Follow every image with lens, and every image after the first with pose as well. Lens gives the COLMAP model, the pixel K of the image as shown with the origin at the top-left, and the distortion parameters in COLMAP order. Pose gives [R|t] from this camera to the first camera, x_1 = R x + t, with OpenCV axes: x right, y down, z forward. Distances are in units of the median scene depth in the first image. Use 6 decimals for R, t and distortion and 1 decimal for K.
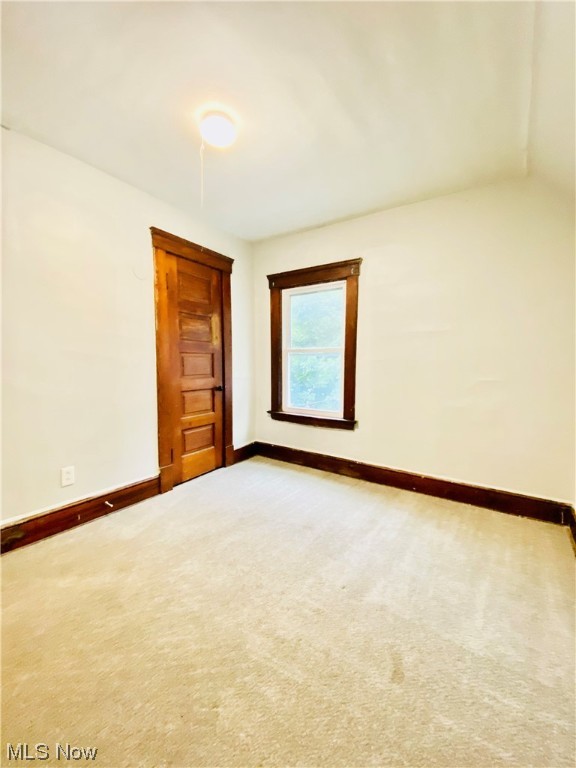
lens RADIAL K [[312.2, 0, 286.5], [0, 312.2, 382.2], [0, 0, 1]] dist [0.036081, -0.024393]
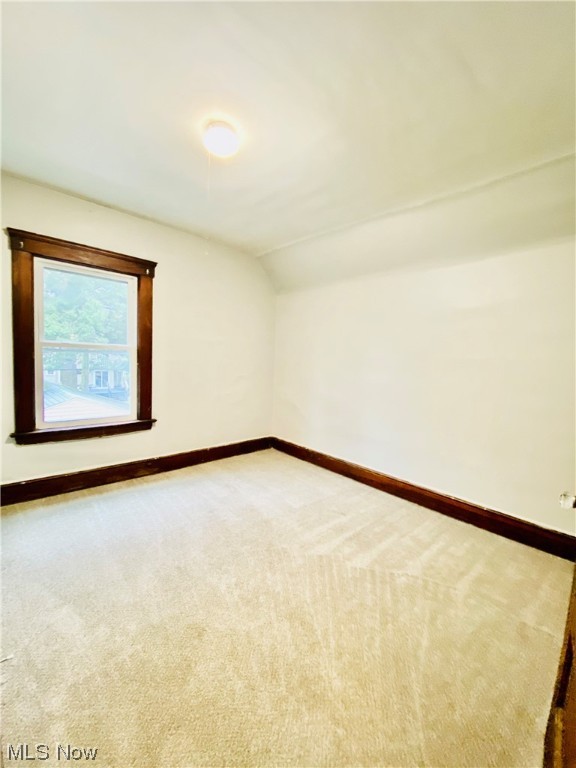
lens RADIAL K [[312.2, 0, 286.5], [0, 312.2, 382.2], [0, 0, 1]] dist [0.036081, -0.024393]
pose [[0.207519, -0.069910, 0.975730, -0.682837], [0.027465, 0.997466, 0.065626, -0.054167], [-0.977845, 0.013180, 0.208913, 0.344360]]
